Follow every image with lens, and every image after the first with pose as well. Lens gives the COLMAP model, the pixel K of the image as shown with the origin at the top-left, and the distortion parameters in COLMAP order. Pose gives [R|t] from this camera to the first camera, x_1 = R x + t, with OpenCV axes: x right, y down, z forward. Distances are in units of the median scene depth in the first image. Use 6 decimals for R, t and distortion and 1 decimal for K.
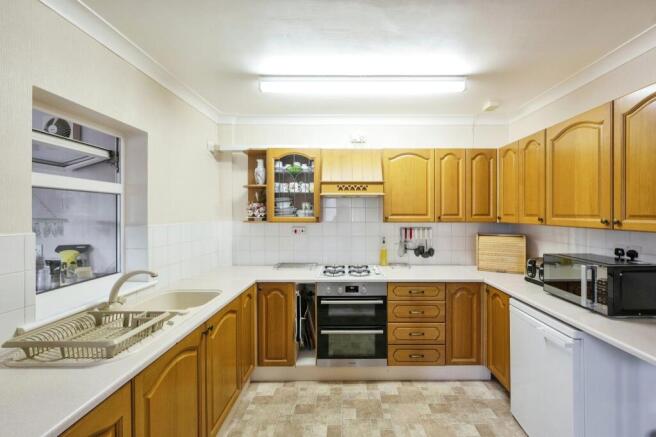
lens RADIAL K [[270.5, 0, 351.1], [0, 270.5, 212.4], [0, 0, 1]] dist [-0.001089, -0.000115]
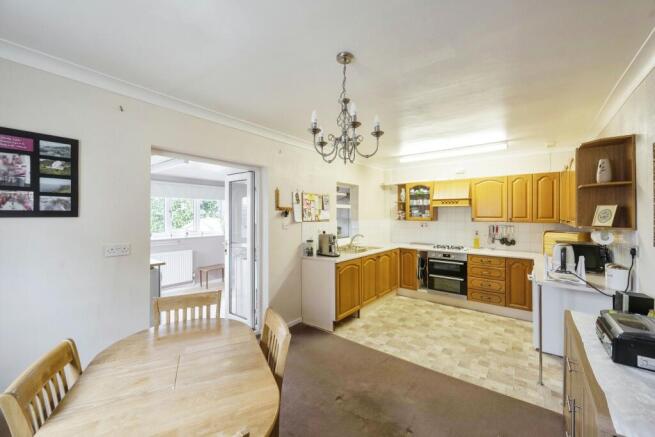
lens RADIAL K [[262.1, 0, 324.9], [0, 262.1, 214.3], [0, 0, 1]] dist [-0.000751, -0.000043]
pose [[0.767399, 0.001539, -0.641169, 0.493814], [-0.002681, 0.999996, -0.000809, -0.004889], [0.641165, 0.002340, 0.767400, -0.906850]]
